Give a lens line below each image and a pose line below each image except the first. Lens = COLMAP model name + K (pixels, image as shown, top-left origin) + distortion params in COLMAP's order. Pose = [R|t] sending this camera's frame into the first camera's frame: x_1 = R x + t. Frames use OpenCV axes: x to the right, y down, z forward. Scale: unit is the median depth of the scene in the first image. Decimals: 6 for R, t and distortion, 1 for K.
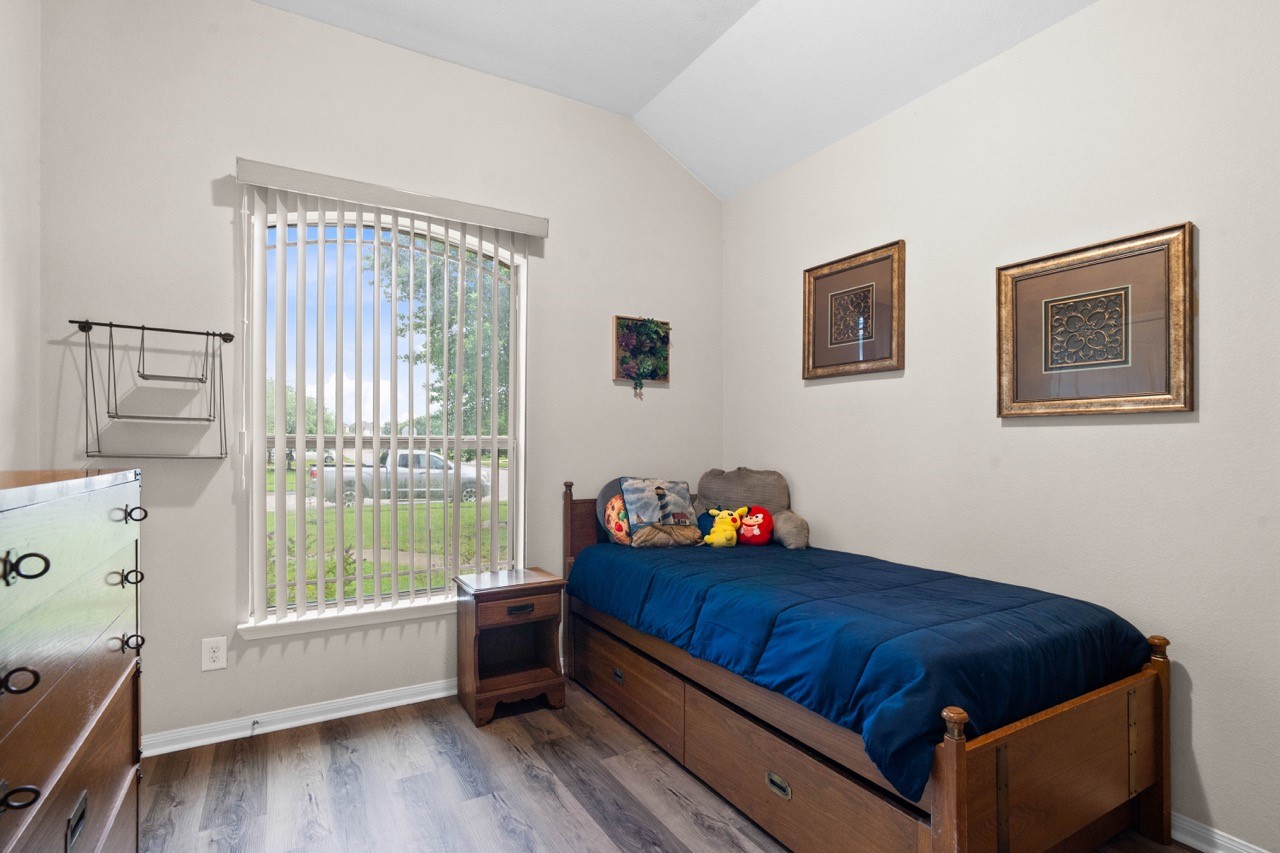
lens RADIAL K [[602.9, 0, 636.2], [0, 602.9, 439.9], [0, 0, 1]] dist [-0.016700, 0.007261]
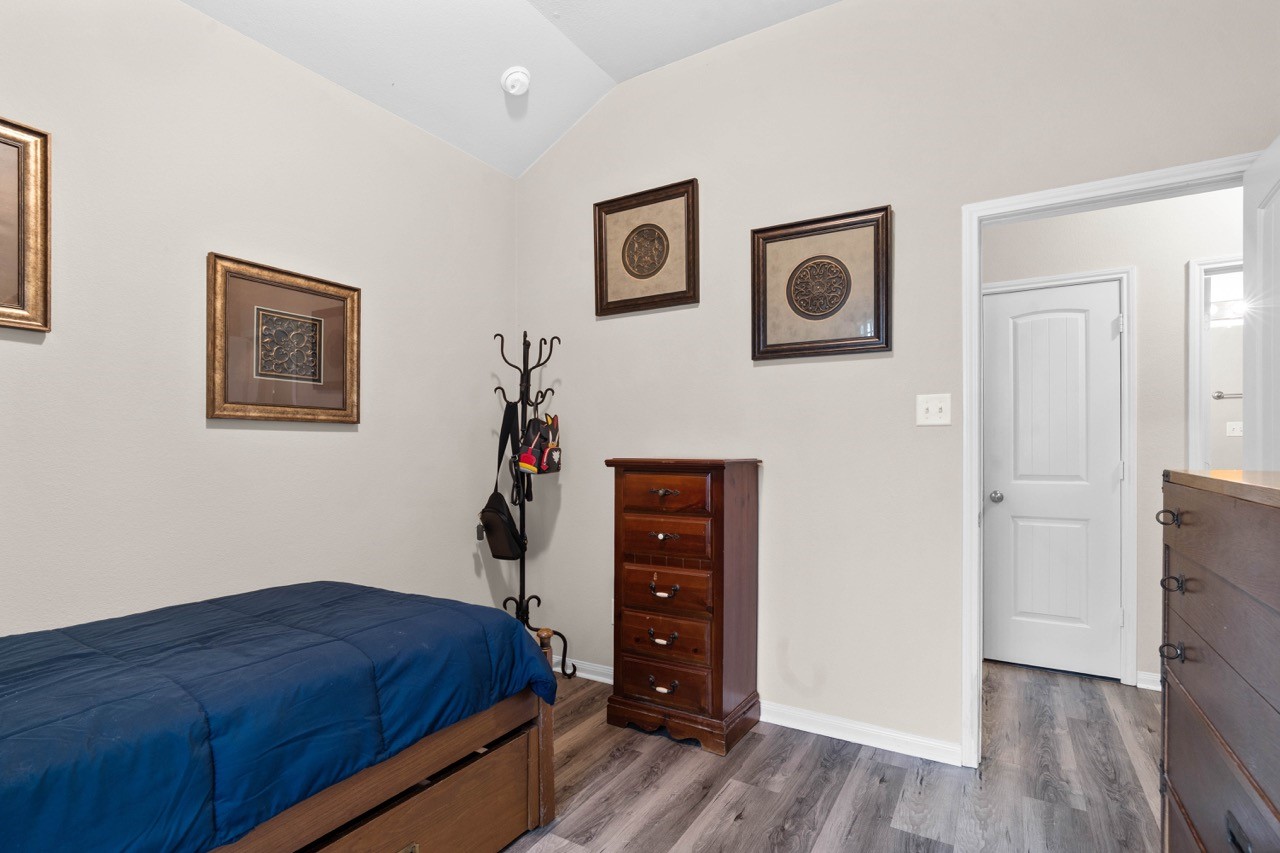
lens RADIAL K [[602.9, 0, 640.5], [0, 602.9, 446.5], [0, 0, 1]] dist [-0.016700, 0.007261]
pose [[-0.463312, 0.002364, 0.886192, -0.527470], [-0.007583, 0.999949, -0.006632, 0.007780], [-0.886163, -0.009792, -0.463271, 0.894287]]
